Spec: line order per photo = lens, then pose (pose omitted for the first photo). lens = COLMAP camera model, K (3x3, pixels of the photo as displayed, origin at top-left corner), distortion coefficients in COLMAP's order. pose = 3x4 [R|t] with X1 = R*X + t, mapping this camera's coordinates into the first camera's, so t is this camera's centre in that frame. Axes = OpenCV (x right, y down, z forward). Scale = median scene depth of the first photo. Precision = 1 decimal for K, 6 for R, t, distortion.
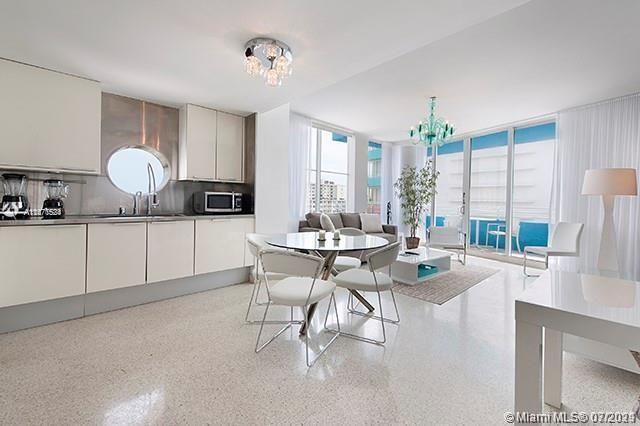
lens RADIAL K [[280.1, 0, 320.0], [0, 280.1, 213.0], [0, 0, 1]] dist [-0.043770, 0.000113]
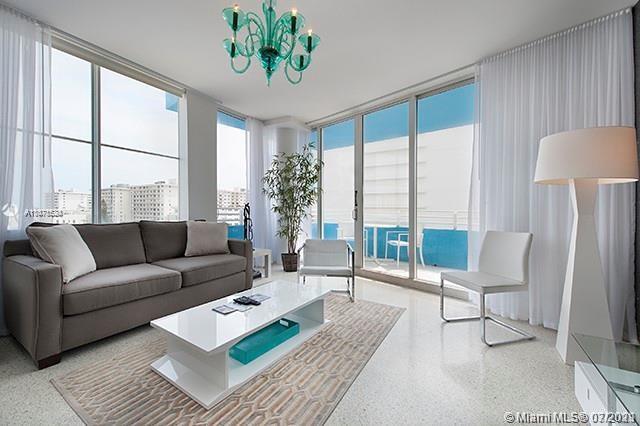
lens RADIAL K [[280.1, 0, 320.0], [0, 280.1, 213.0], [0, 0, 1]] dist [-0.043770, 0.000113]
pose [[0.952736, -0.008208, 0.303688, 0.195148], [0.016091, 0.999595, -0.023462, 0.001219], [-0.303372, 0.027239, 0.952483, 0.311354]]
